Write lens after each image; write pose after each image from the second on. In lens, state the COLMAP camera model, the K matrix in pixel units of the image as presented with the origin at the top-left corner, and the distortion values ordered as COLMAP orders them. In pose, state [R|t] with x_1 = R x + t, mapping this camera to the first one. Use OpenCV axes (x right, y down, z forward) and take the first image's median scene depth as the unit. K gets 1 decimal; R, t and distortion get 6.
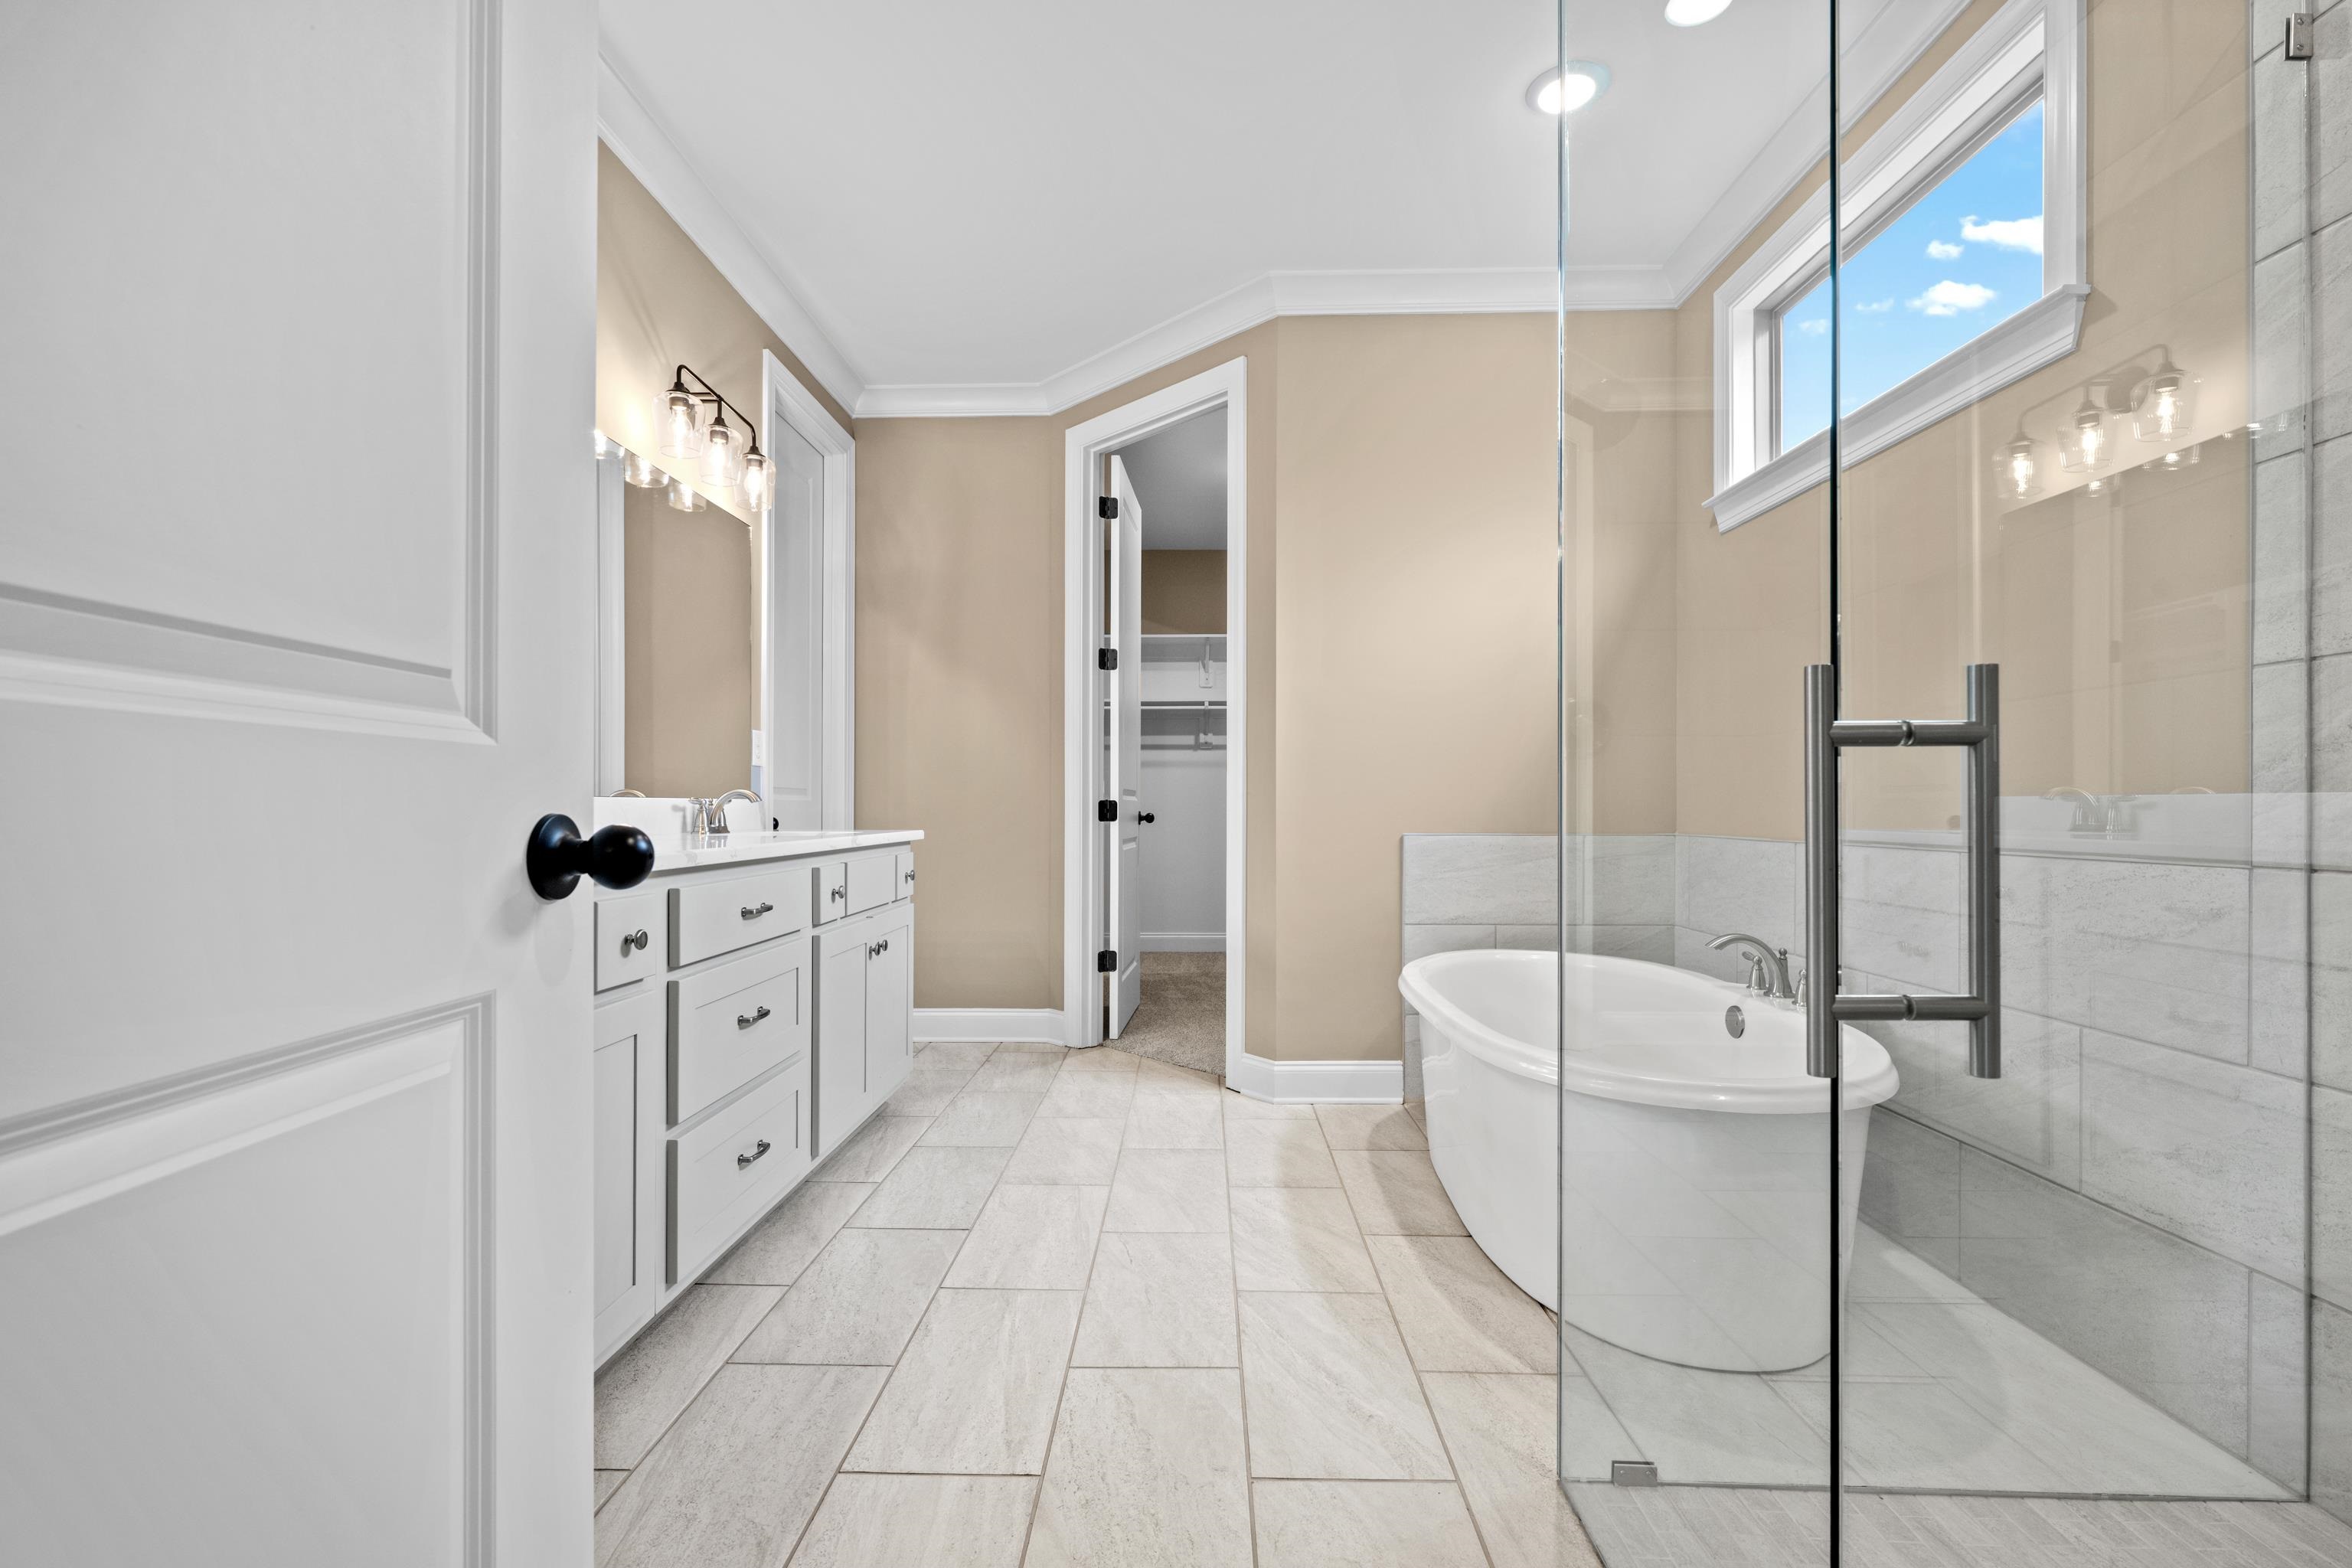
lens RADIAL K [[1063.6, 0, 1180.9], [0, 1063.6, 805.0], [0, 0, 1]] dist [-0.001994, -0.000069]
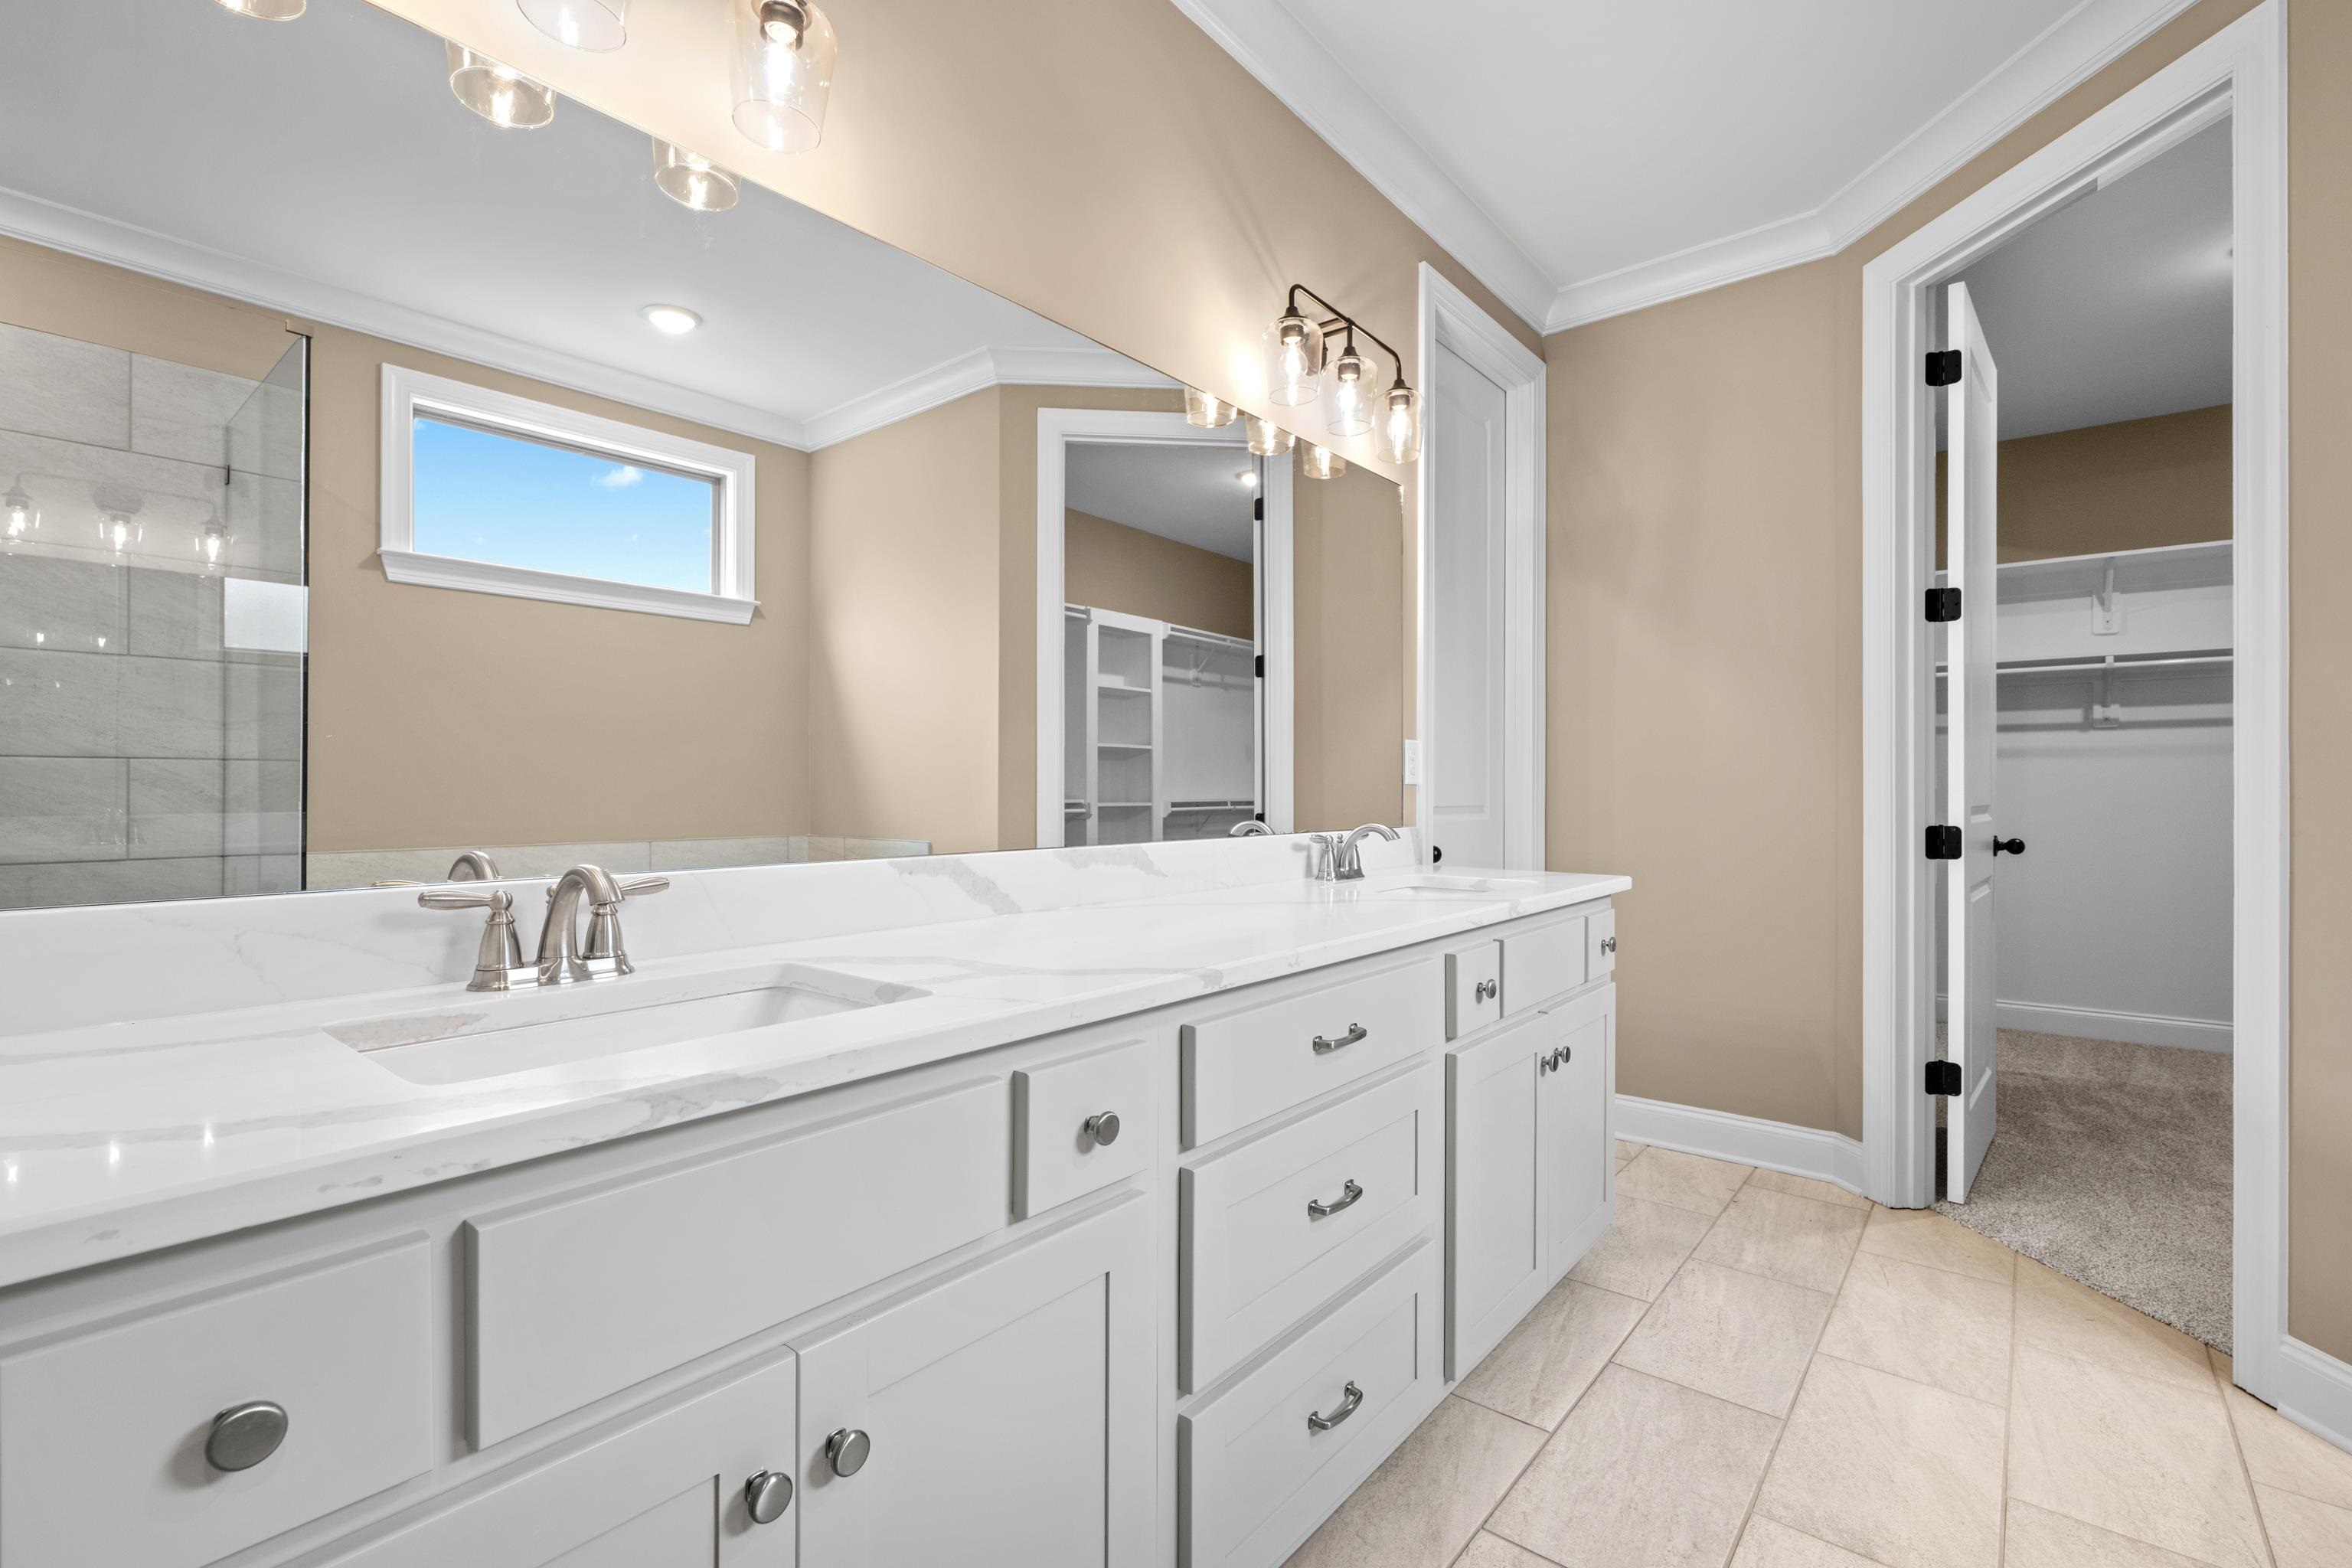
lens RADIAL K [[1043.5, 0, 1172.3], [0, 1043.5, 785.7], [0, 0, 1]] dist [-0.001413, 0.000004]
pose [[0.781578, -0.000795, -0.623807, -0.051107], [0.001616, 0.999998, 0.000751, -0.037922], [0.623805, -0.001595, 0.781578, 0.283497]]
